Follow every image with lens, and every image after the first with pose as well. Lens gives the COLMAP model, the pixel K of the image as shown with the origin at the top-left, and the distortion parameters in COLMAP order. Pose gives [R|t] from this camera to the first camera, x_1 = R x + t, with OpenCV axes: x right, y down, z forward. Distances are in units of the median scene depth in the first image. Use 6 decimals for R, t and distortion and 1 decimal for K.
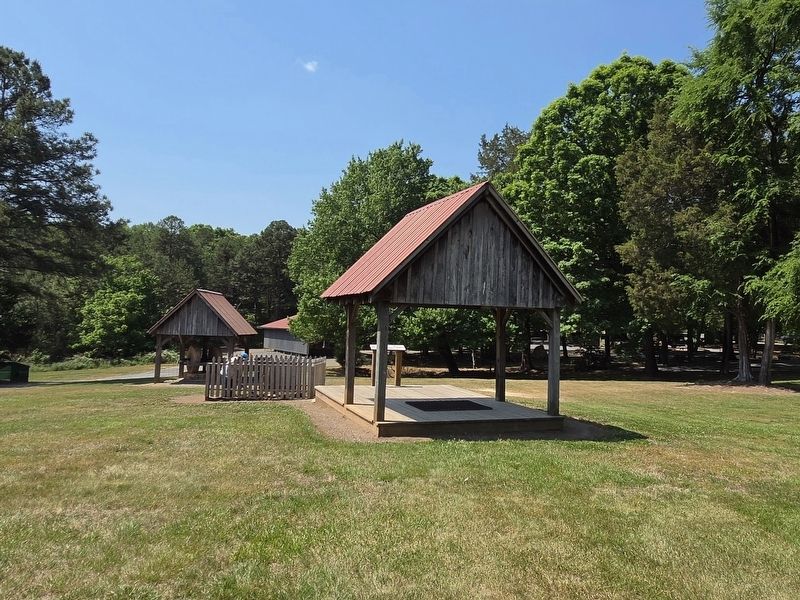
lens RADIAL K [[338.0, 0, 400.6], [0, 338.0, 302.8], [0, 0, 1]] dist [-0.002327, -0.000810]
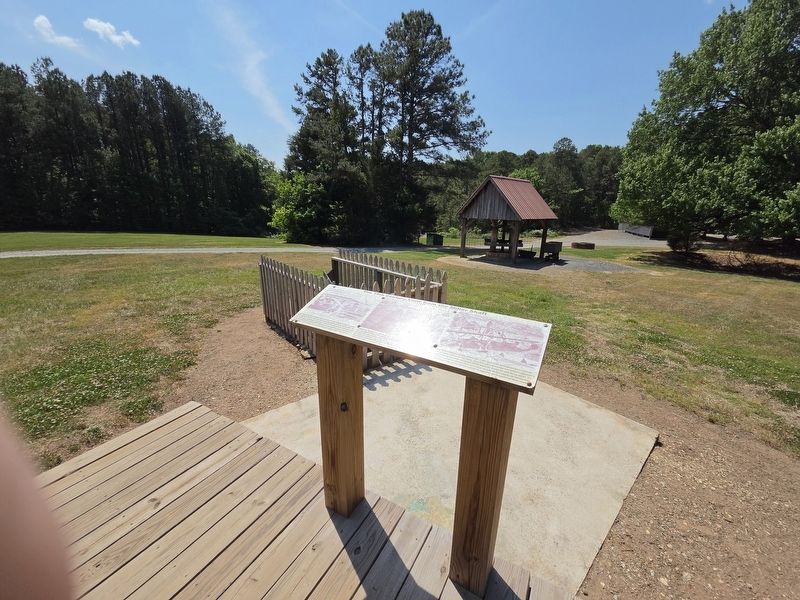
lens RADIAL K [[338.0, 0, 400.6], [0, 338.0, 302.8], [0, 0, 1]] dist [-0.002327, -0.000810]
pose [[0.707851, 0.178597, -0.683411, -0.016849], [0.059322, 0.949059, 0.309463, -0.029608], [0.703867, -0.259595, 0.661198, -0.293871]]
